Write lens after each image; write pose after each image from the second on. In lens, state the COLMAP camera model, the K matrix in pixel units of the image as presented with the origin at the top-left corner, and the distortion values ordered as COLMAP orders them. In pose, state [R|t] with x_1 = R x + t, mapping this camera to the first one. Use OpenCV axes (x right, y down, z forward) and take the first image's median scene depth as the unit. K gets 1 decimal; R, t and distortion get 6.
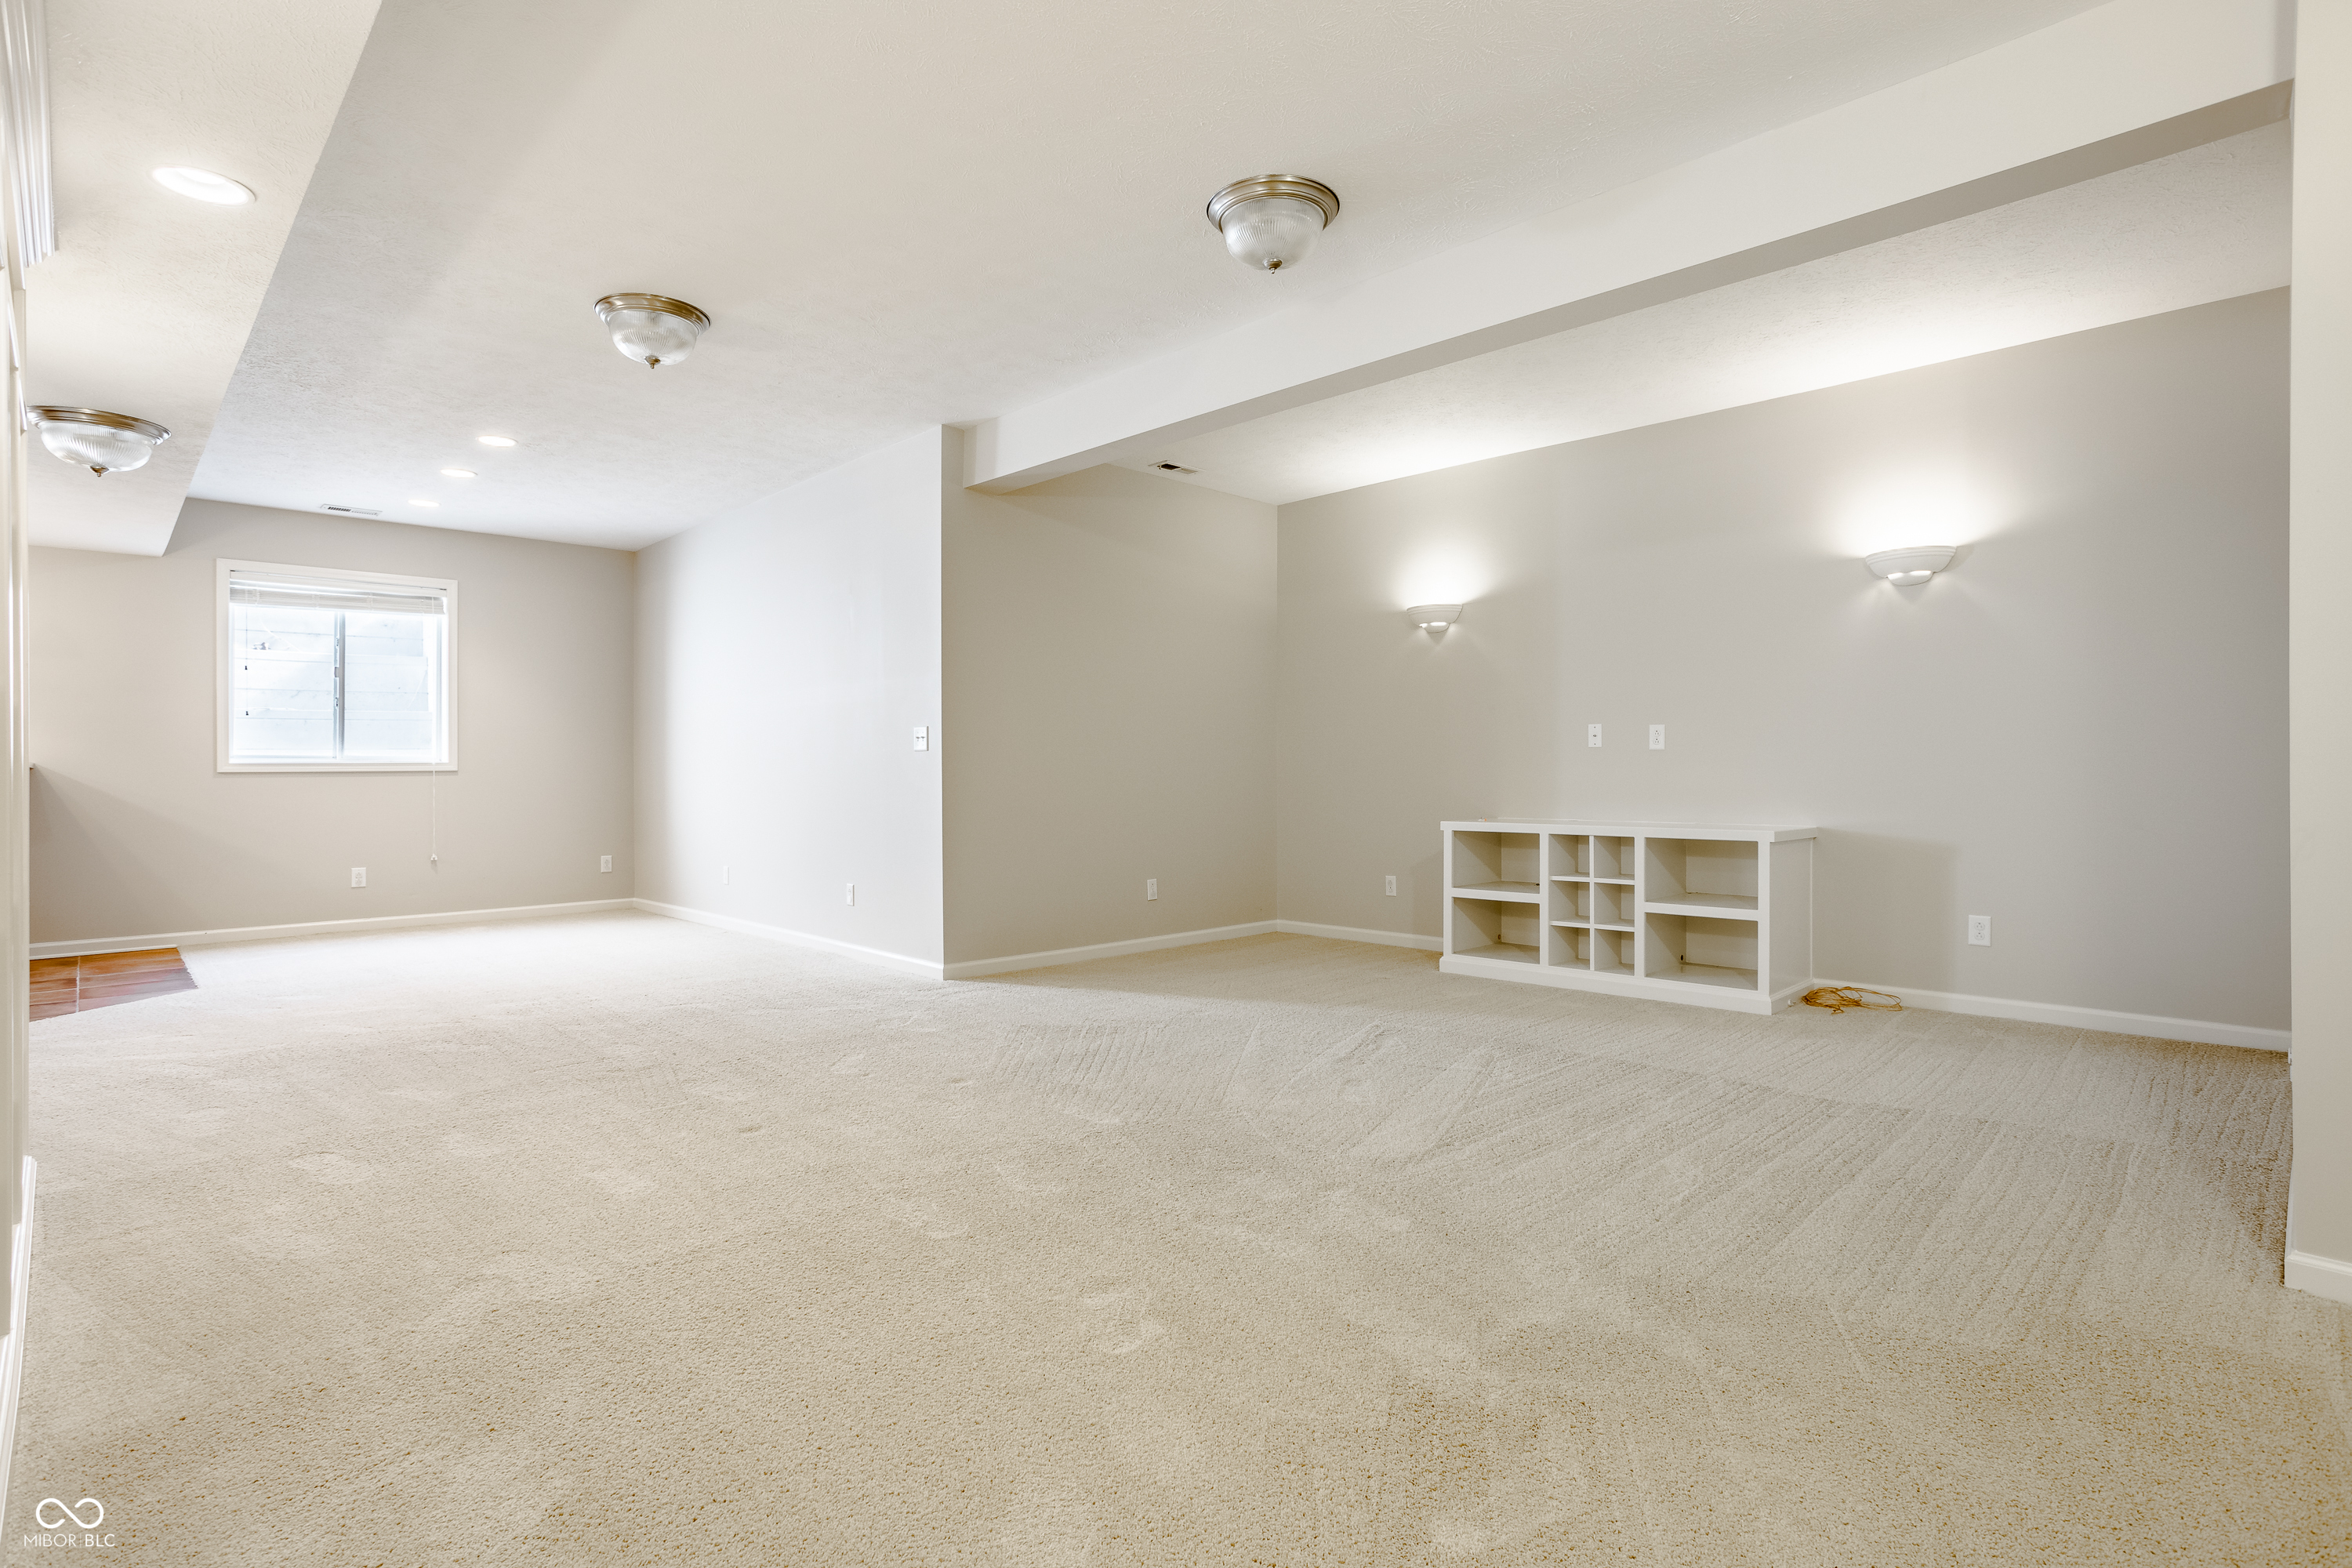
lens RADIAL K [[1161.8, 0, 1176.0], [0, 1161.8, 784.0], [0, 0, 1]] dist [-0.064002, 0.036741]
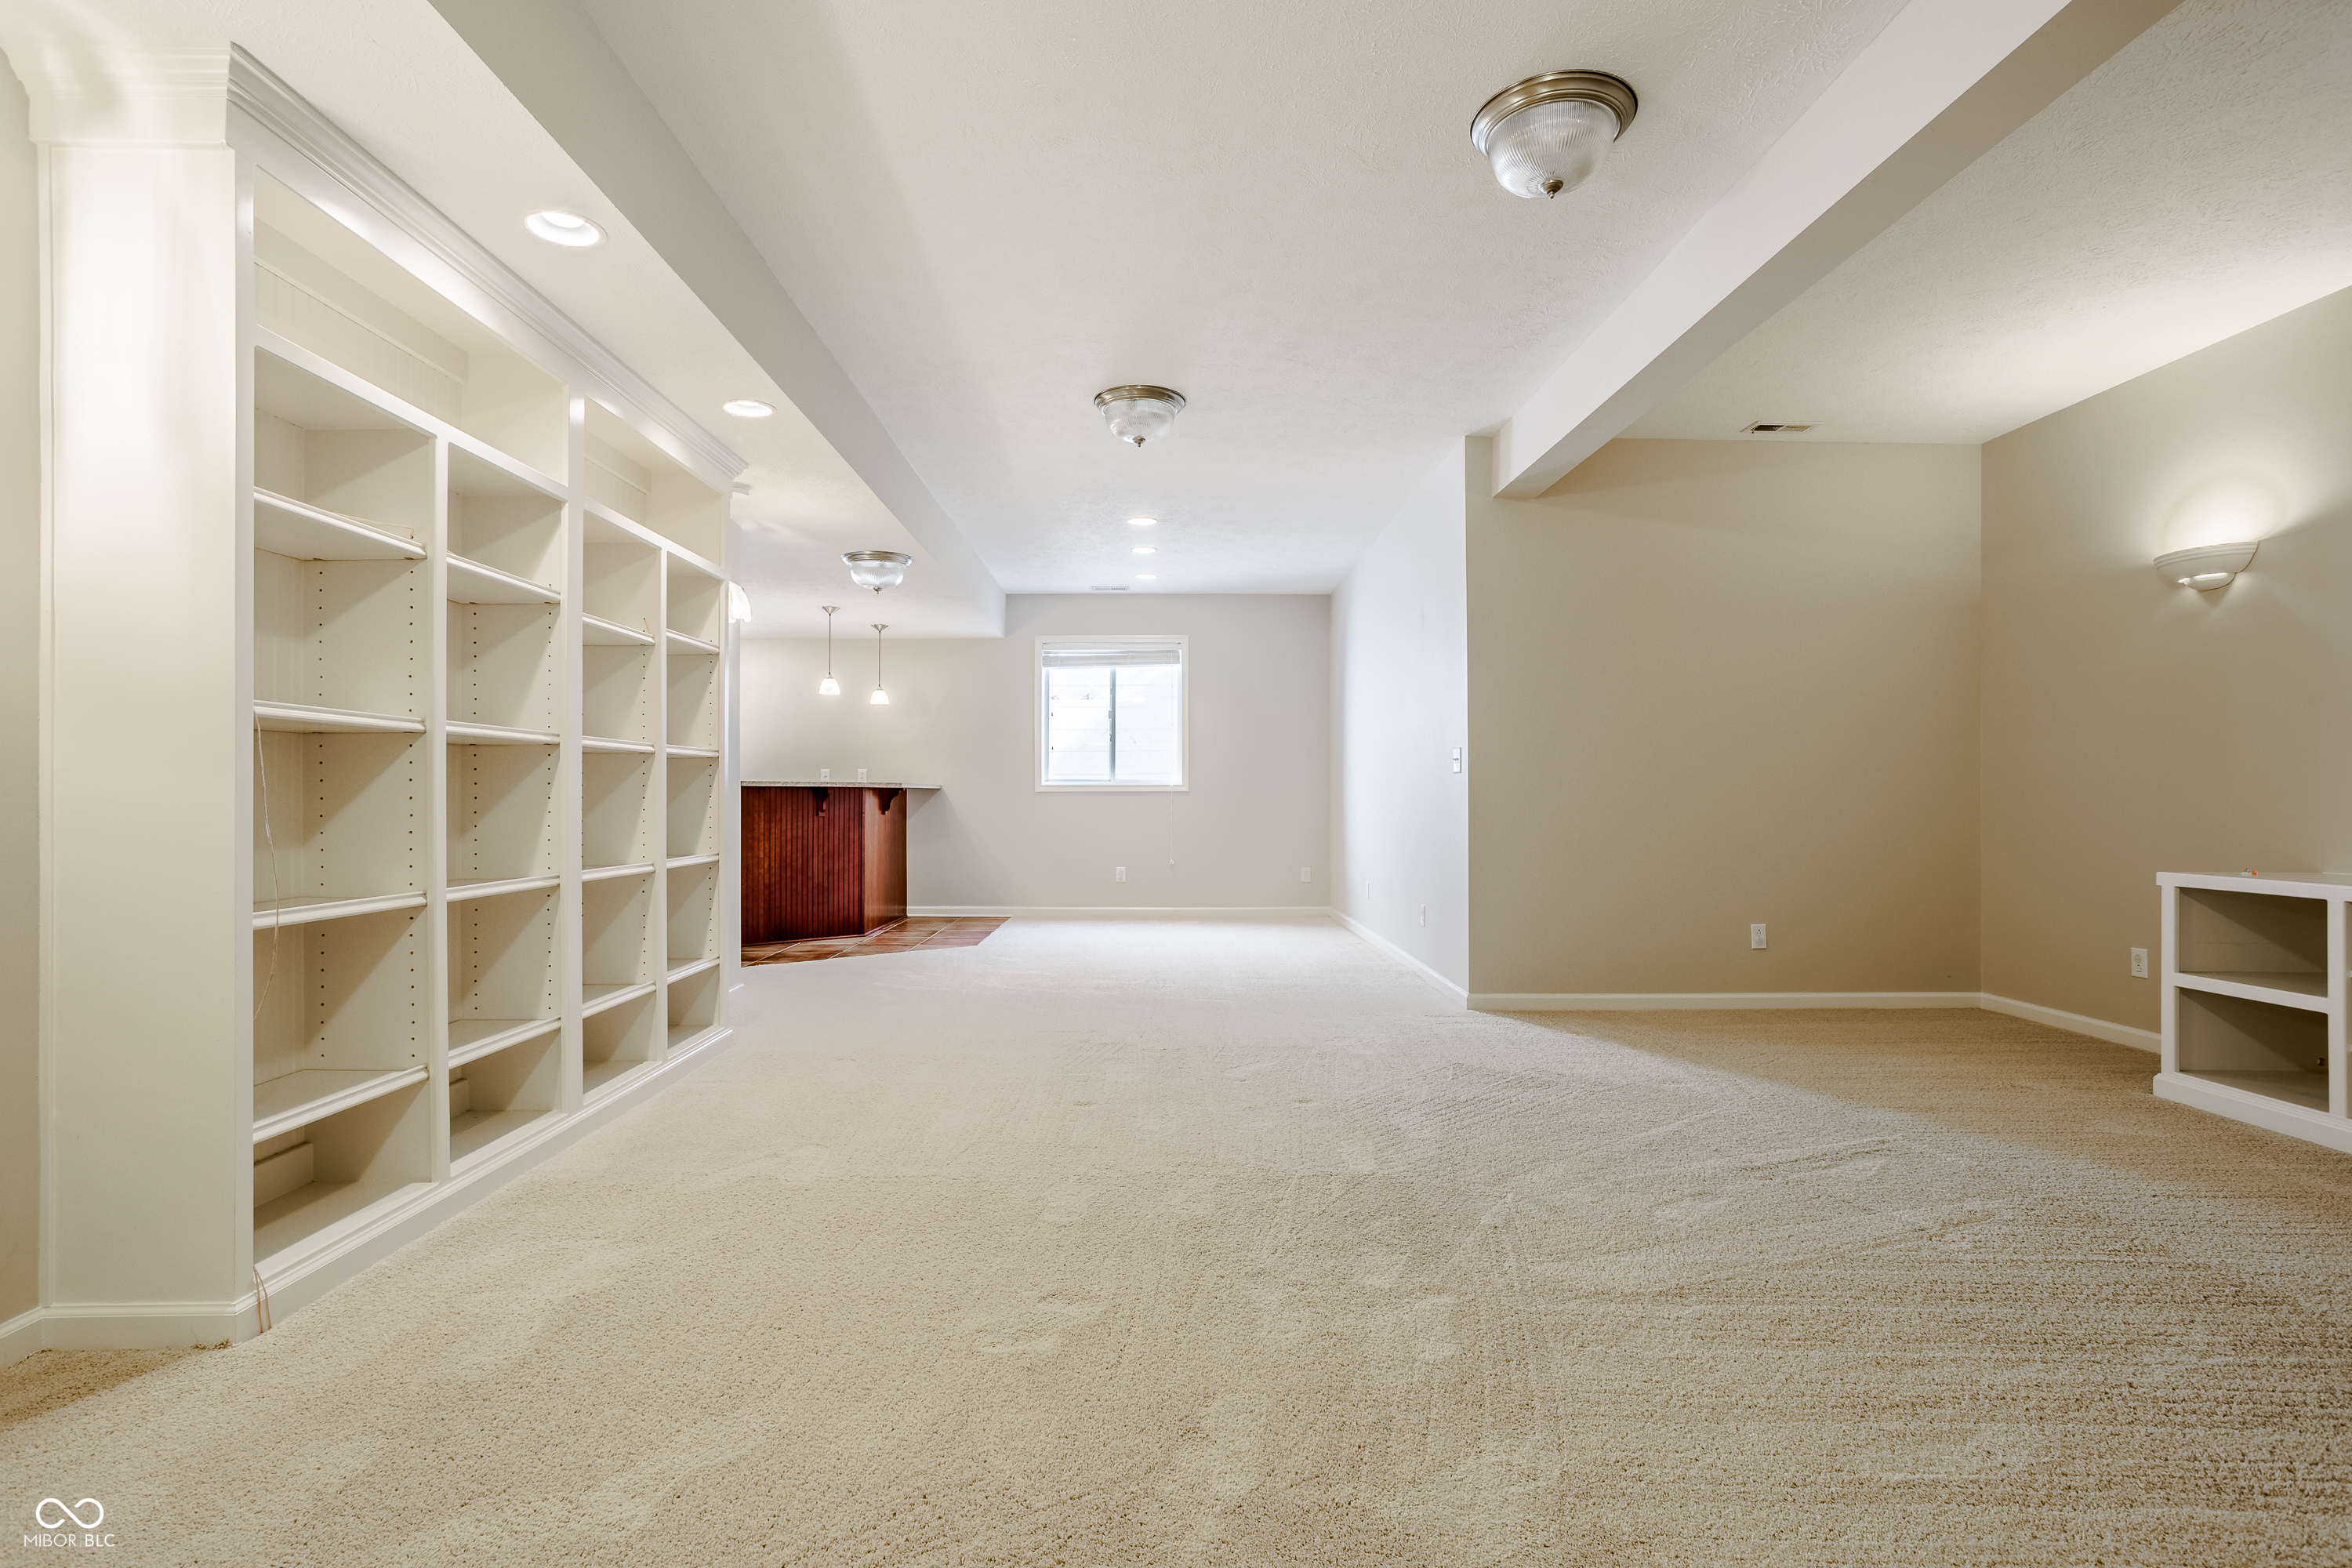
lens RADIAL K [[1144.8, 0, 1147.8], [0, 1144.8, 813.9], [0, 0, 1]] dist [-0.058472, 0.035930]
pose [[0.717133, 0.016802, -0.696734, 0.262432], [-0.011580, 0.999859, 0.012192, -0.002874], [0.696840, -0.000675, 0.717226, 0.124151]]
